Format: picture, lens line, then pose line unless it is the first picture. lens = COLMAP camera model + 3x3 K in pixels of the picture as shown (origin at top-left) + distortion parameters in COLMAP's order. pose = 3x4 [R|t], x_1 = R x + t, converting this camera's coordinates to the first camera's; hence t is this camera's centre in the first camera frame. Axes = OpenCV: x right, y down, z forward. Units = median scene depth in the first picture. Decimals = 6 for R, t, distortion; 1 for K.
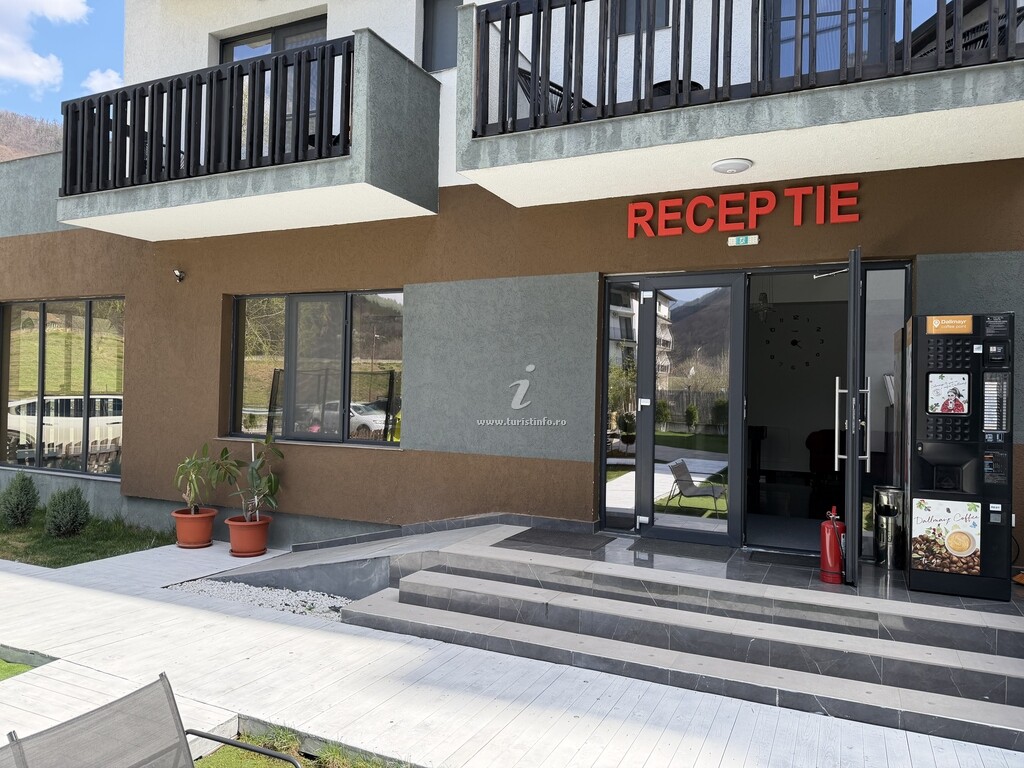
lens RADIAL K [[729.7, 0, 514.8], [0, 729.7, 384.6], [0, 0, 1]] dist [-0.001289, -0.006020]
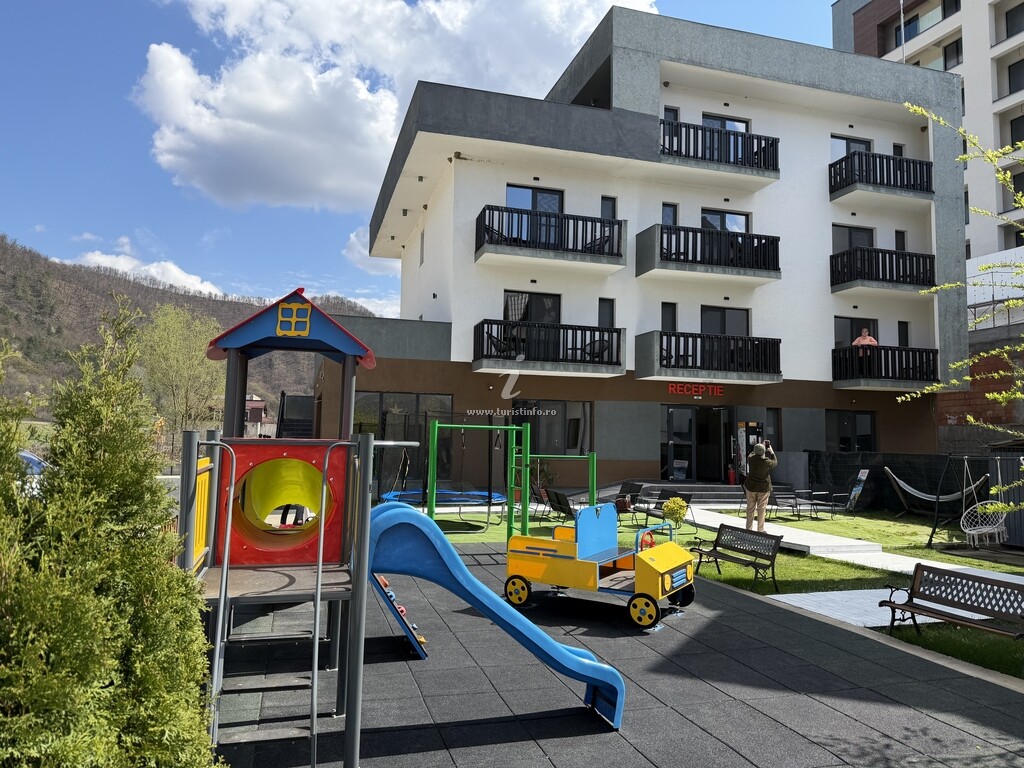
lens RADIAL K [[729.7, 0, 508.4], [0, 729.7, 383.7], [0, 0, 1]] dist [-0.001289, -0.006020]
pose [[0.753969, 0.045993, 0.655298, -2.806577], [-0.008221, 0.998129, -0.060596, -0.037434], [-0.656859, 0.040300, 0.752936, -1.133823]]
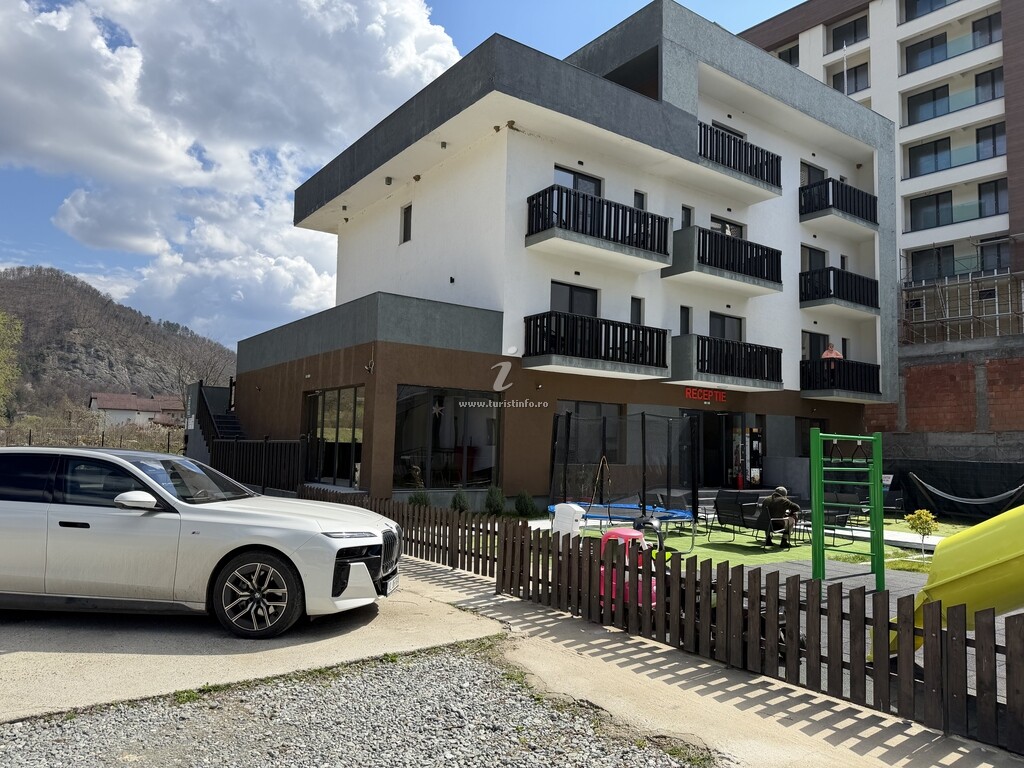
lens RADIAL K [[729.7, 0, 510.7], [0, 729.7, 382.9], [0, 0, 1]] dist [-0.001289, -0.006020]
pose [[0.485413, 0.068064, 0.871631, -3.375880], [-0.022891, 0.997613, -0.065154, -0.035856], [-0.873985, 0.011674, 0.485813, 0.078520]]
